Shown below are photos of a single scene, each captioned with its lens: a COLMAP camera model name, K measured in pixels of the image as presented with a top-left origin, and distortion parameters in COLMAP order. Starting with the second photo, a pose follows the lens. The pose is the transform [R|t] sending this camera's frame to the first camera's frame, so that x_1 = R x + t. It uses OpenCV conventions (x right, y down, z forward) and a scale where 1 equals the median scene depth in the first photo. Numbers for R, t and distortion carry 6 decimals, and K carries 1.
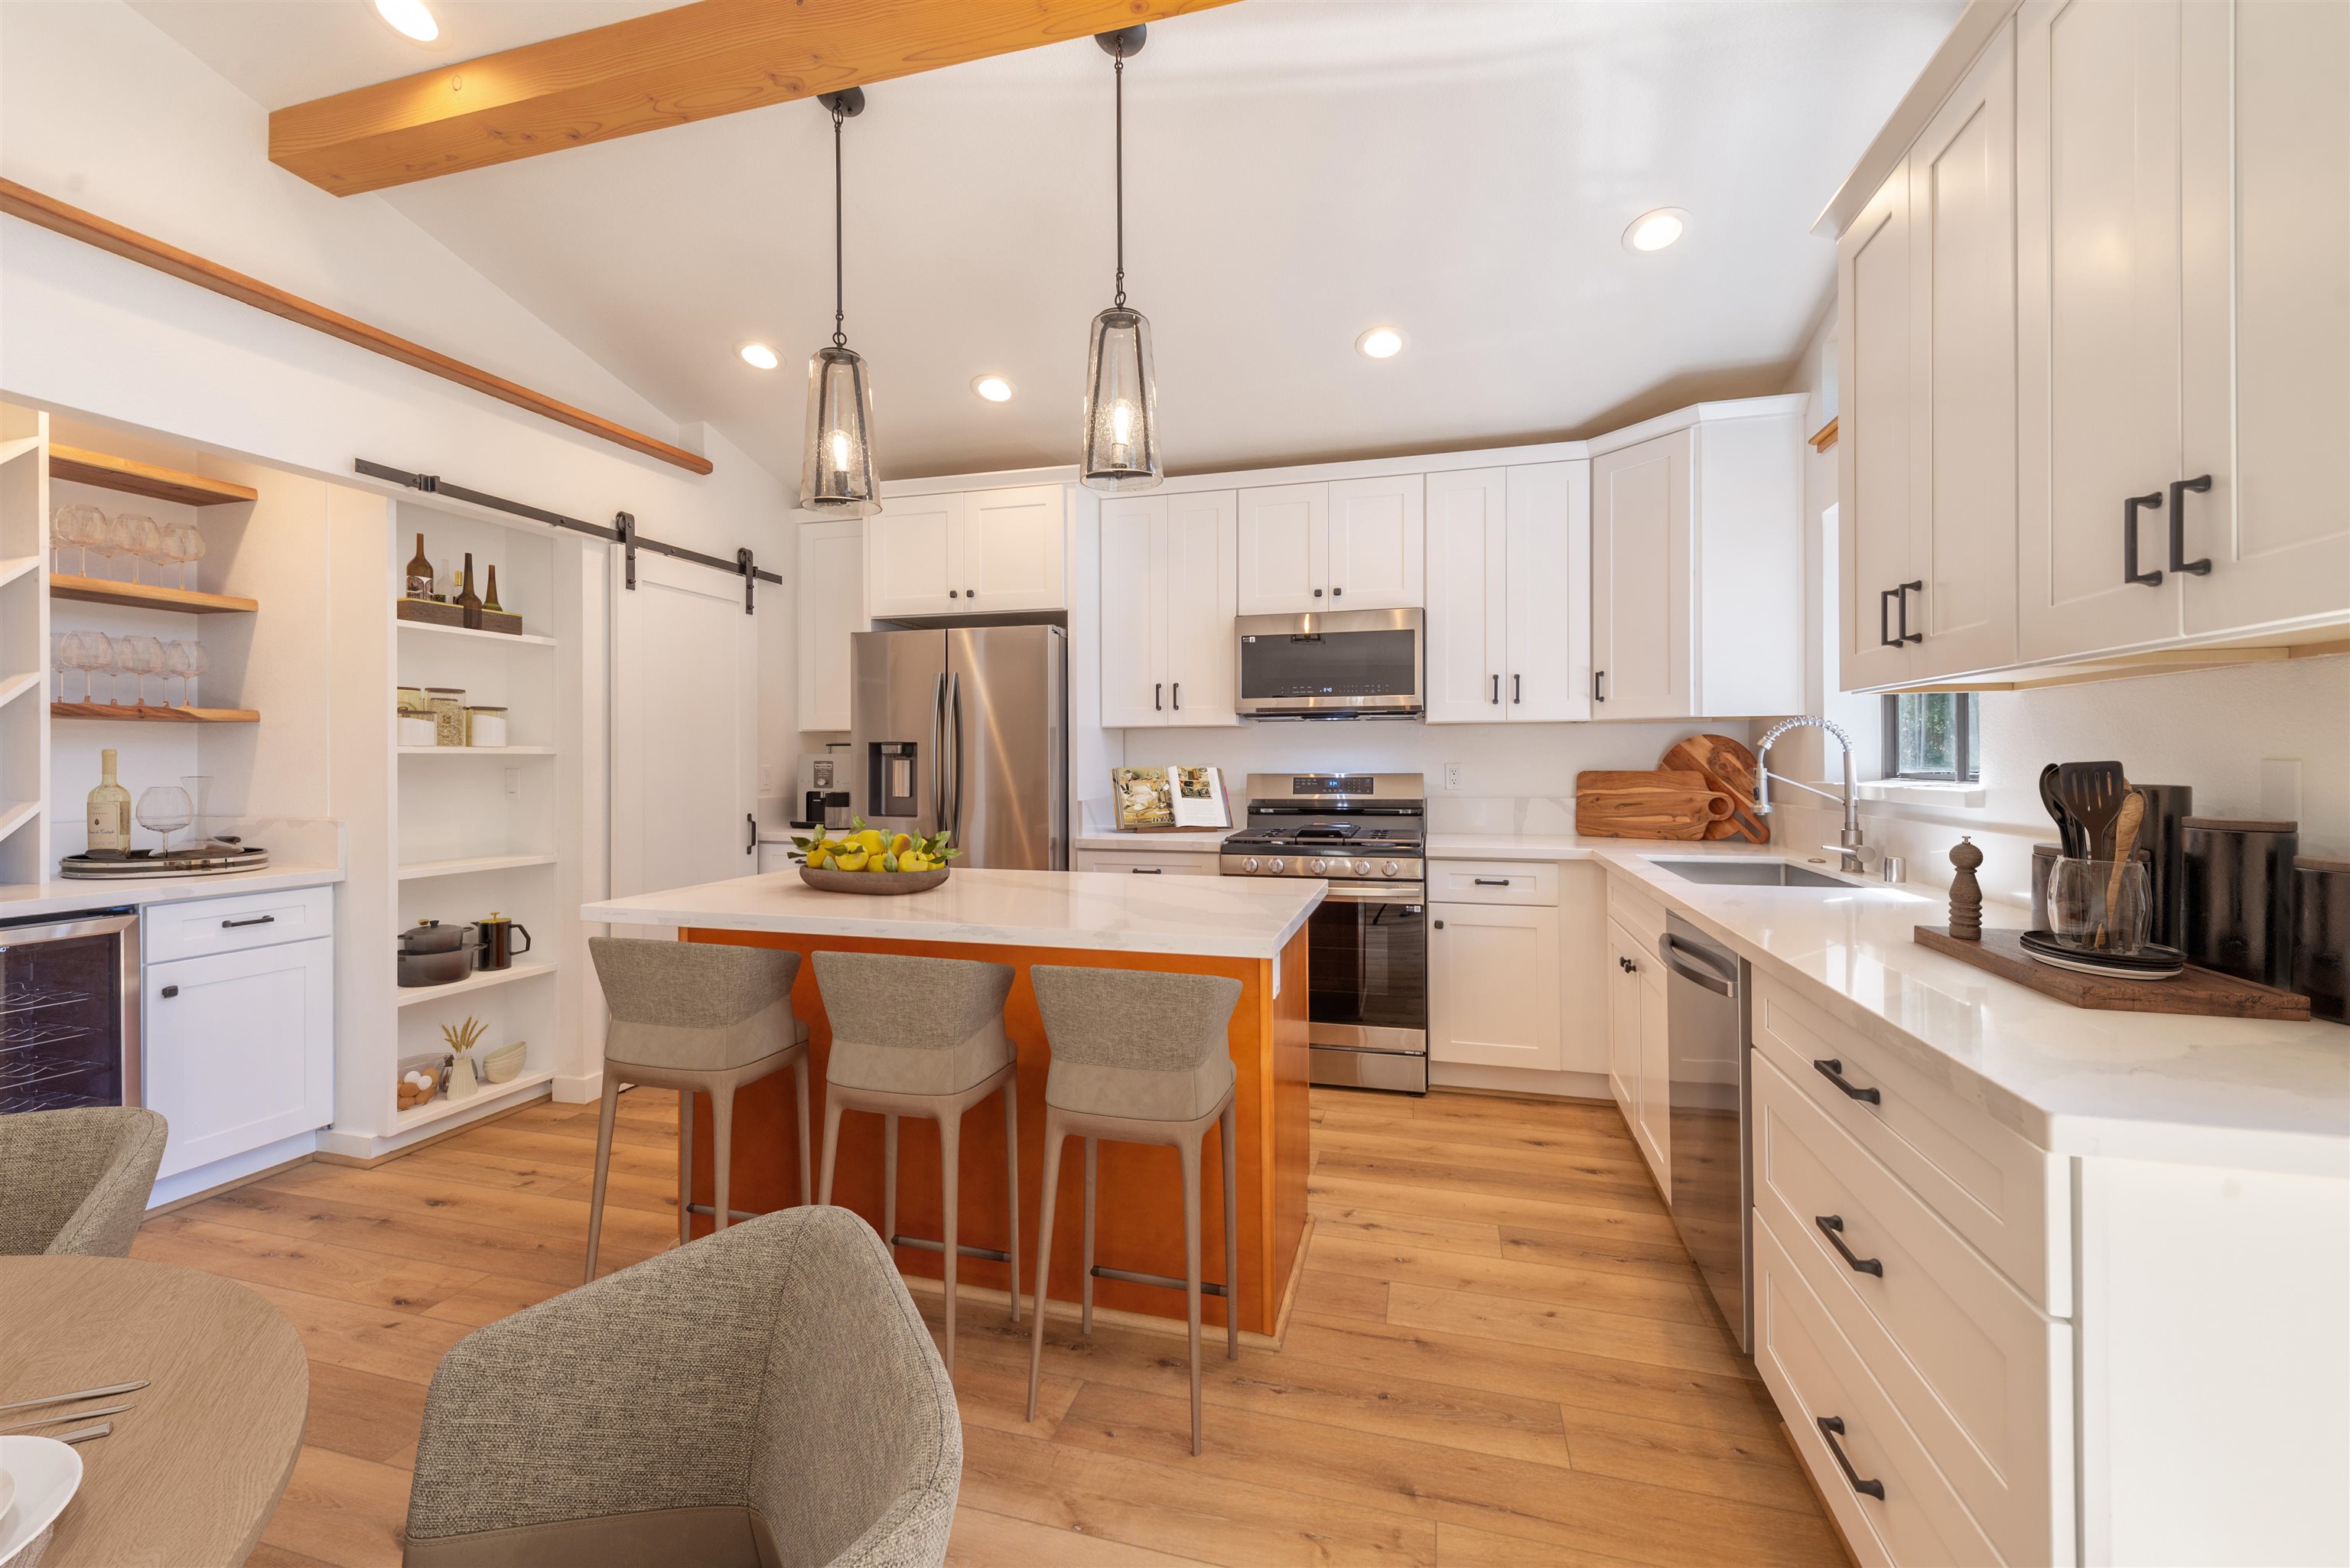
lens RADIAL K [[957.1, 0, 1174.0], [0, 957.1, 762.9], [0, 0, 1]] dist [0.005845, -0.002387]
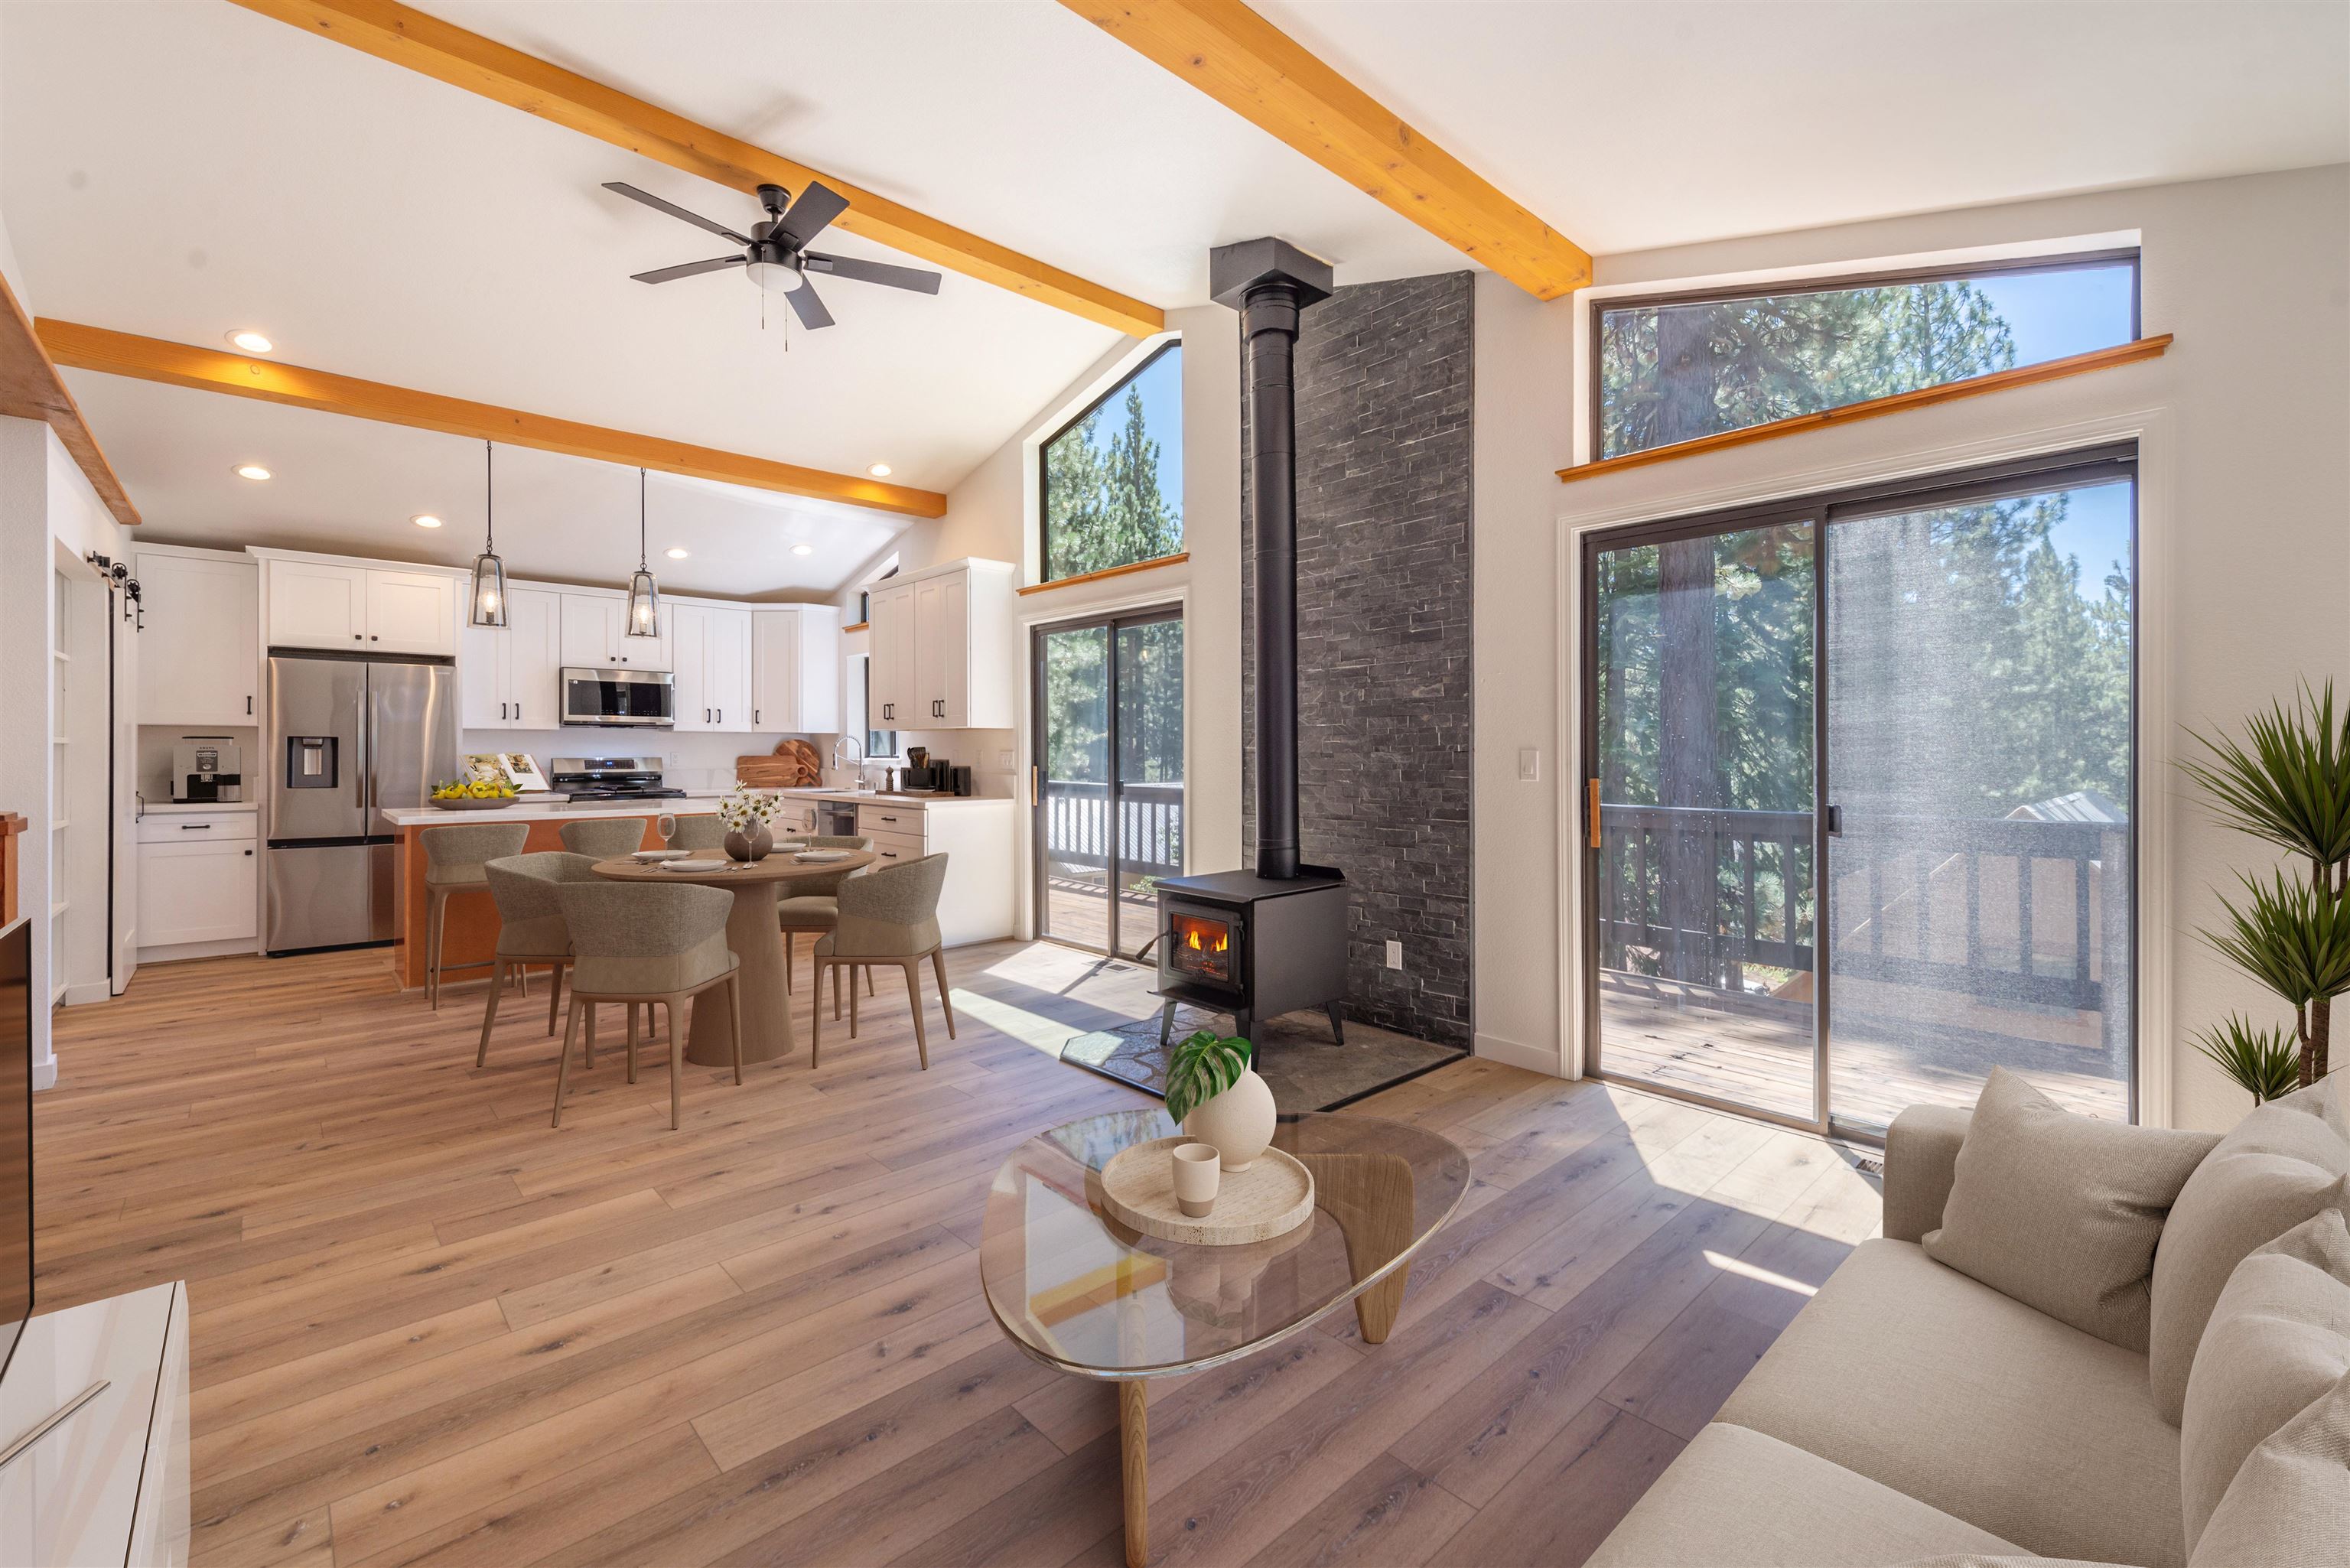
lens RADIAL K [[996.3, 0, 1151.2], [0, 996.3, 761.9], [0, 0, 1]] dist [0.000123, -0.001600]
pose [[0.536607, -0.006528, 0.843807, -1.017077], [0.001448, 0.999976, 0.006815, 0.008940], [-0.843831, -0.002435, 0.536603, -1.004562]]
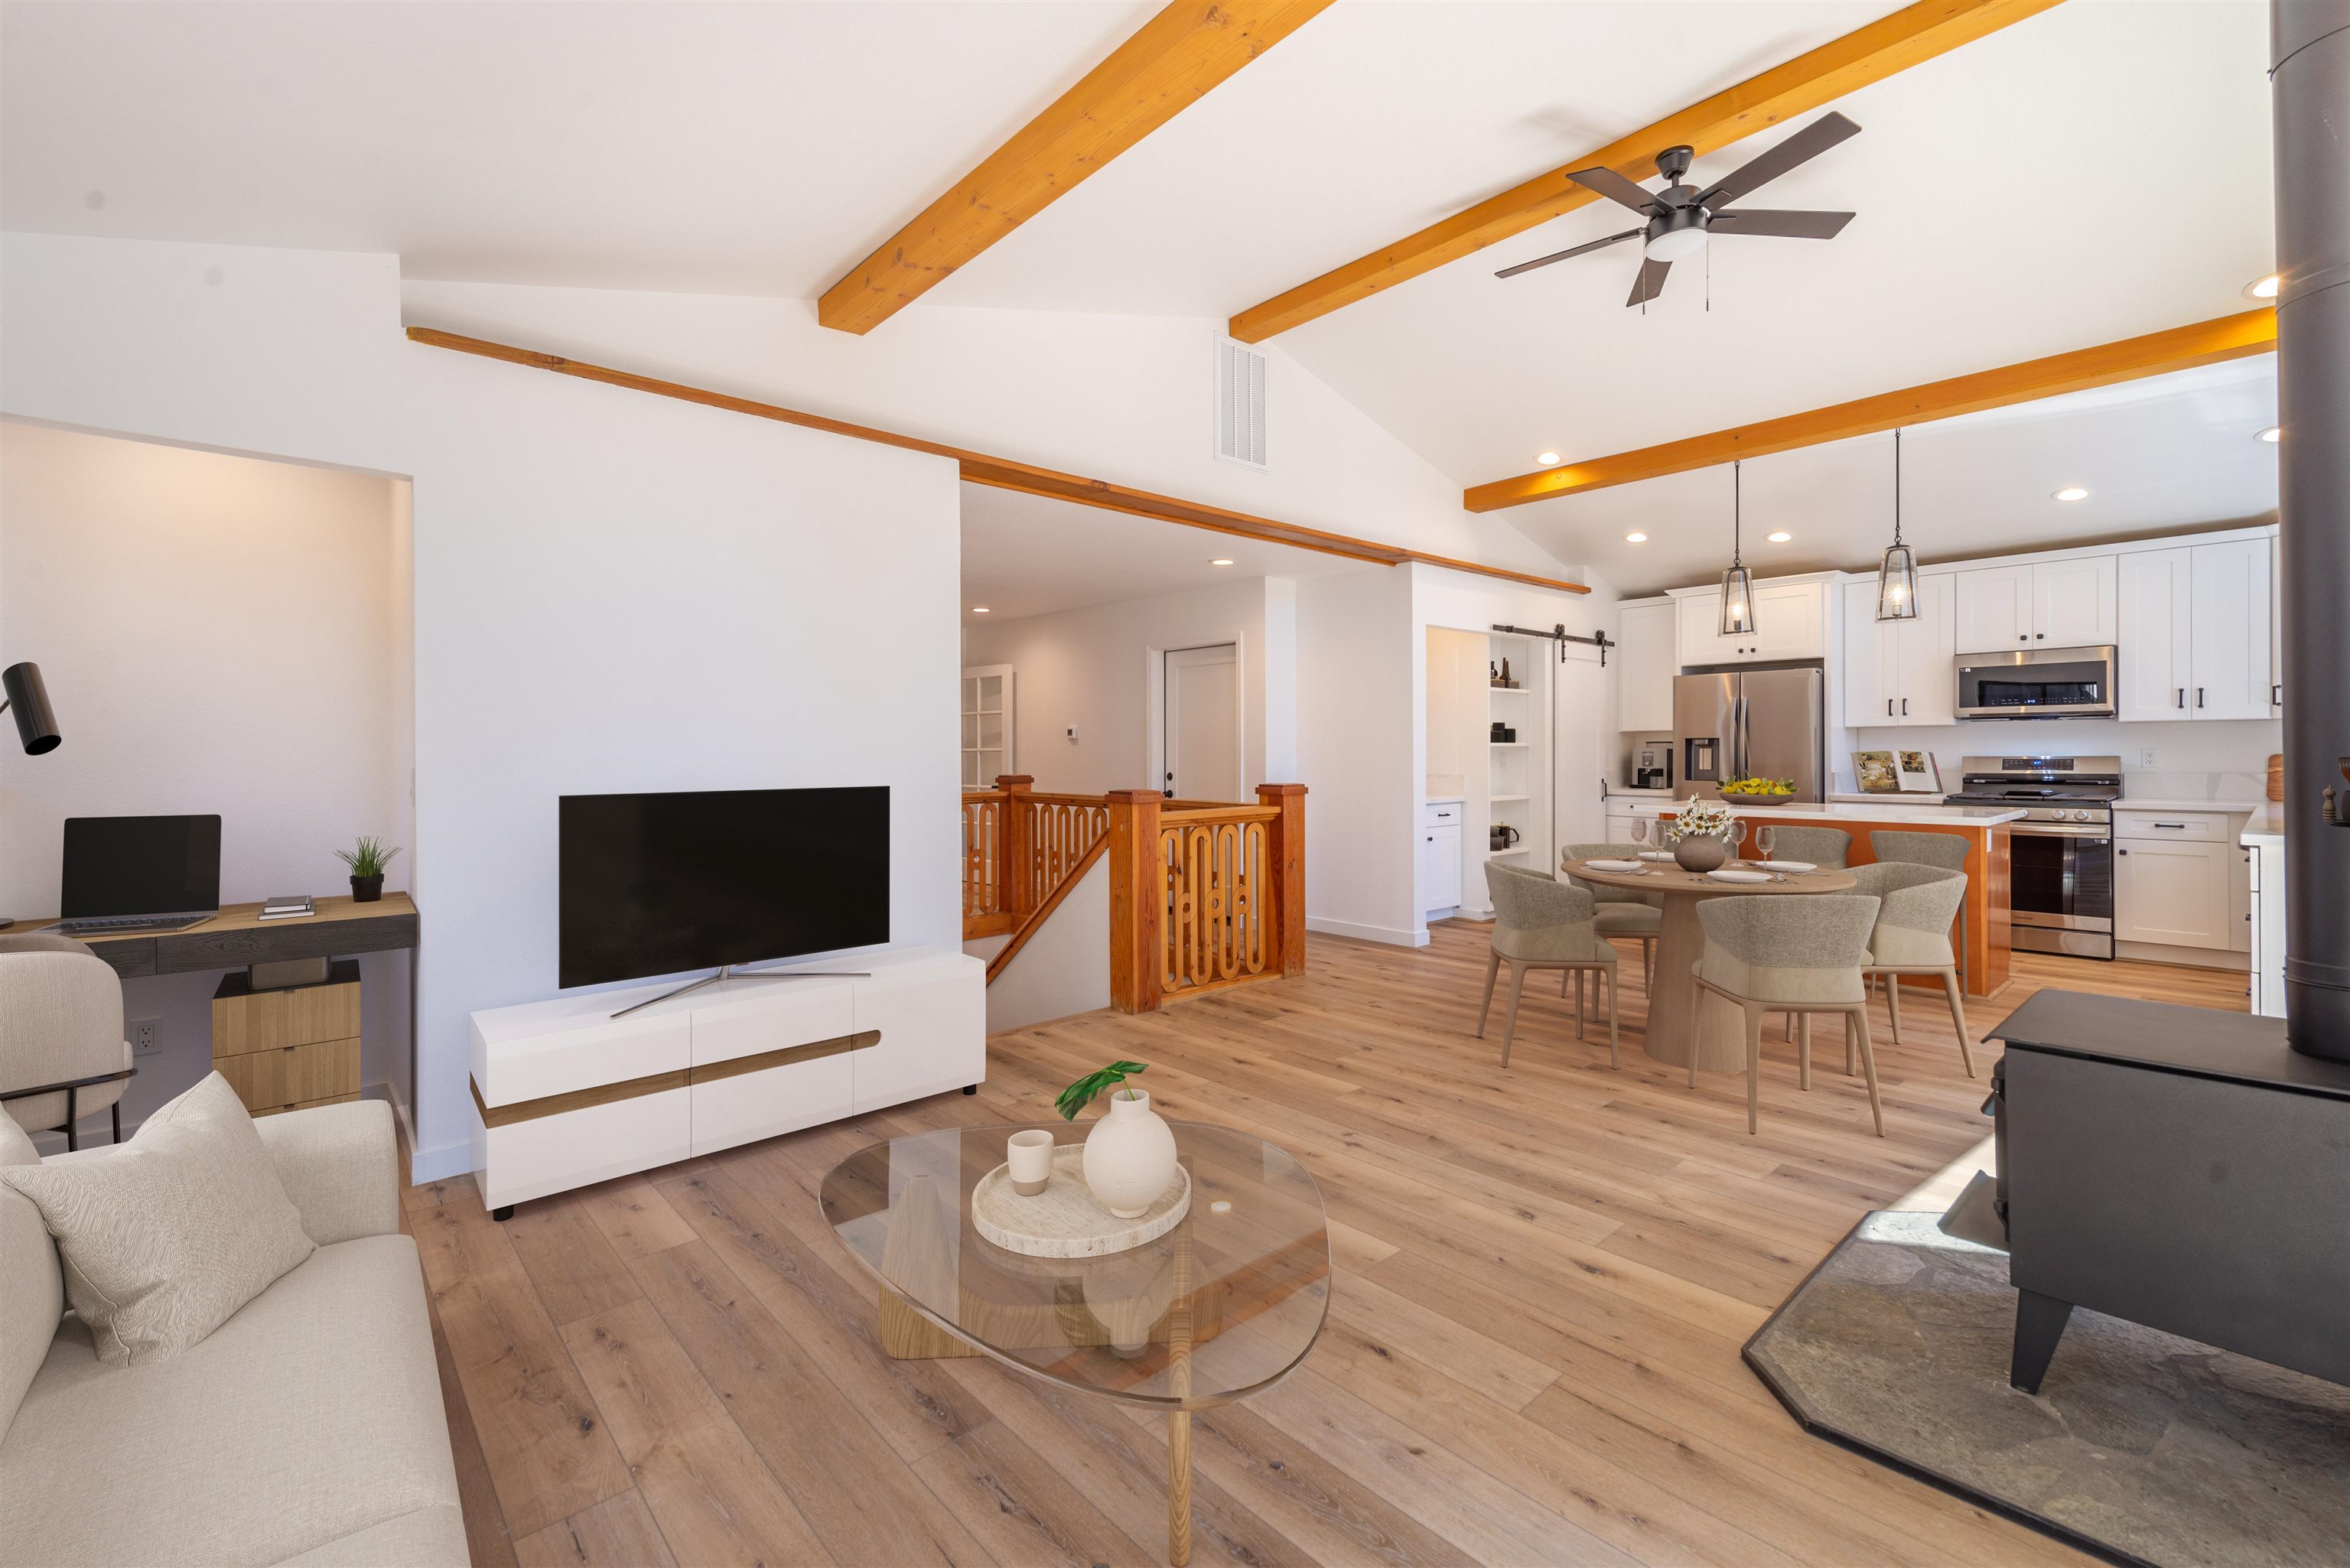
lens RADIAL K [[996.3, 0, 1142.3], [0, 996.3, 757.0], [0, 0, 1]] dist [0.000123, -0.001600]
pose [[0.828355, 0.000089, -0.560204, -0.139651], [0.001986, 0.999993, 0.003097, 0.005798], [0.560200, -0.003678, 0.828349, -1.239115]]
